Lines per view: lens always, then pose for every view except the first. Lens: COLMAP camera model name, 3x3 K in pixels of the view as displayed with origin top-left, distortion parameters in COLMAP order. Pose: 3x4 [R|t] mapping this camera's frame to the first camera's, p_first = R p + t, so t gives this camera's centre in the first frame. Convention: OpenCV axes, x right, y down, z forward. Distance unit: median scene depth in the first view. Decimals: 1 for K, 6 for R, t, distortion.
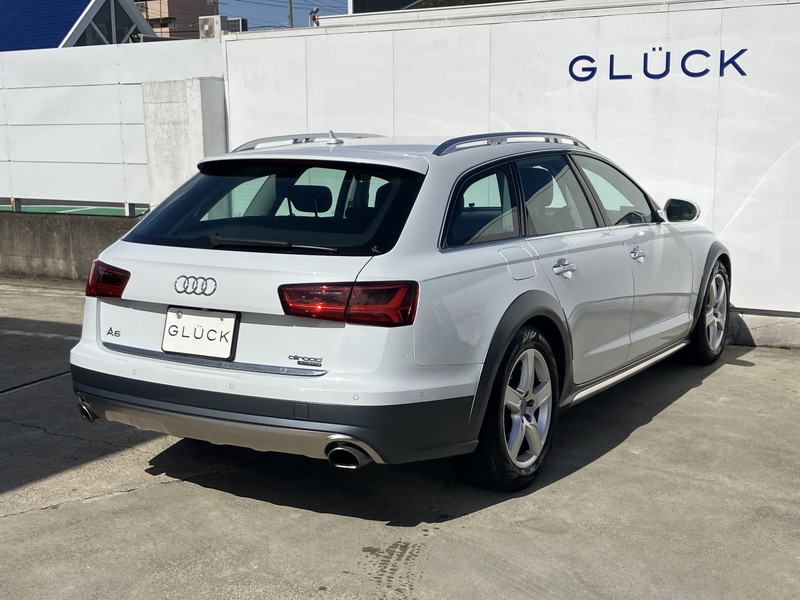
lens RADIAL K [[1039.3, 0, 400.0], [0, 1039.3, 300.0], [0, 0, 1]] dist [0.193651, -0.713519]
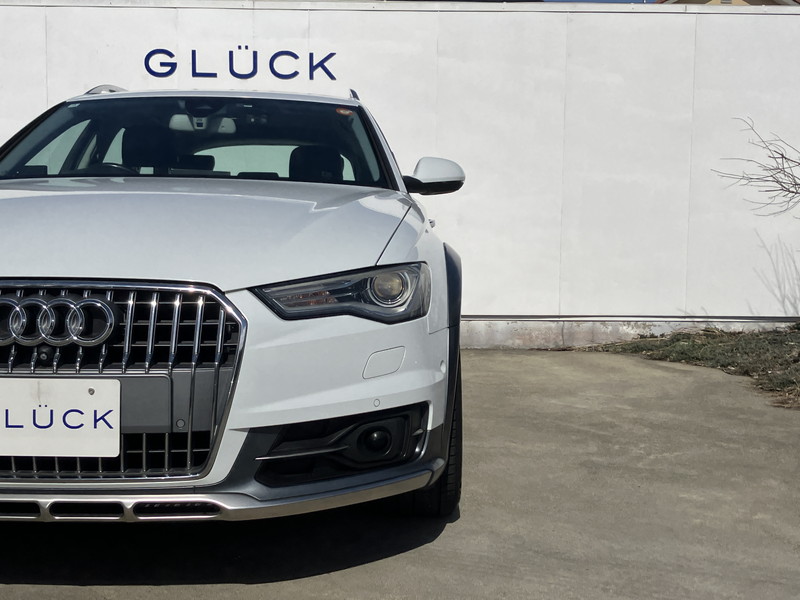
lens RADIAL K [[1019.9, 0, 398.2], [0, 1019.9, 298.9], [0, 0, 1]] dist [0.138517, -0.481615]
pose [[0.843154, -0.032085, 0.536715, -0.146211], [0.072841, 0.995831, -0.054899, 0.049591], [-0.532716, 0.085383, 0.841976, 0.169027]]
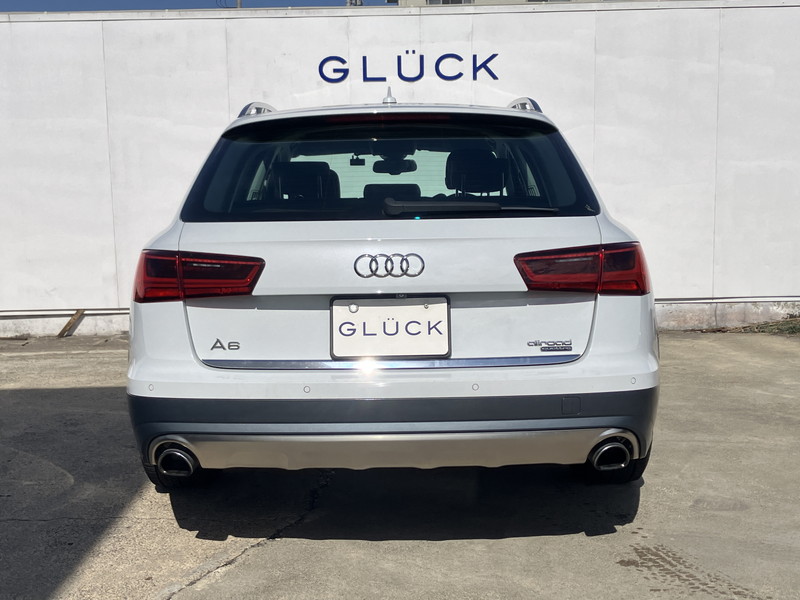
lens RADIAL K [[1019.9, 0, 398.2], [0, 1019.9, 298.9], [0, 0, 1]] dist [0.138517, -0.481615]
pose [[0.864678, -0.071786, 0.497171, -0.277881], [0.091613, 0.995673, -0.015570, 0.011174], [-0.493902, 0.059010, 0.867513, 0.172730]]
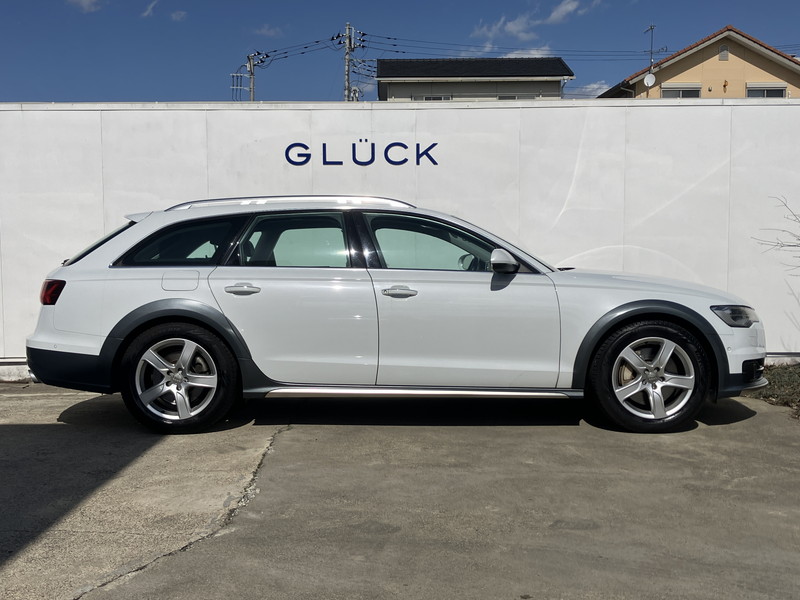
lens RADIAL K [[896.8, 0, 398.1], [0, 896.8, 298.5], [0, 0, 1]] dist [0.112312, -0.342918]
pose [[0.861312, -0.029486, 0.507220, -0.246802], [0.080201, 0.993689, -0.078423, 0.021106], [-0.501706, 0.108226, 0.858241, 0.135096]]
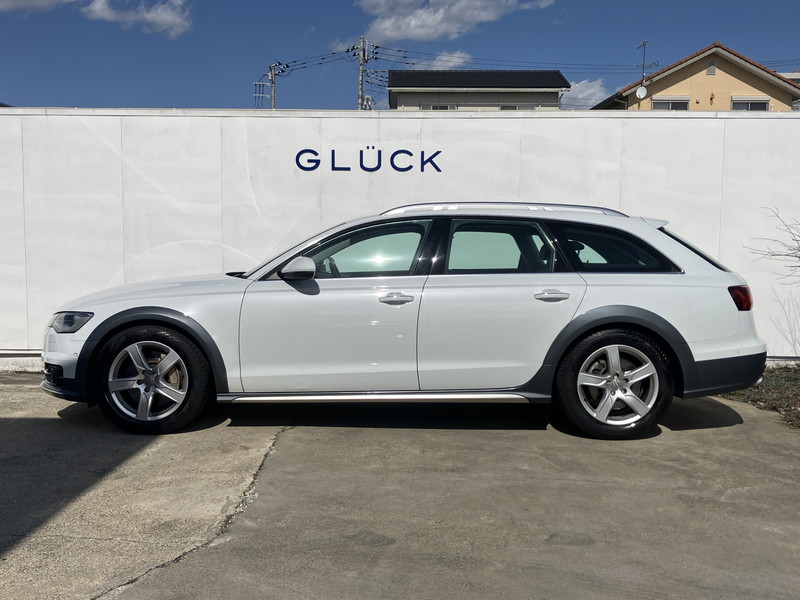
lens RADIAL K [[824.6, 0, 394.1], [0, 824.6, 303.2], [0, 0, 1]] dist [0.065602, -0.162315]
pose [[0.868398, -0.024144, 0.495279, -0.222274], [0.064582, 0.995813, -0.064690, 0.008241], [-0.491644, 0.088163, 0.866322, 0.166320]]
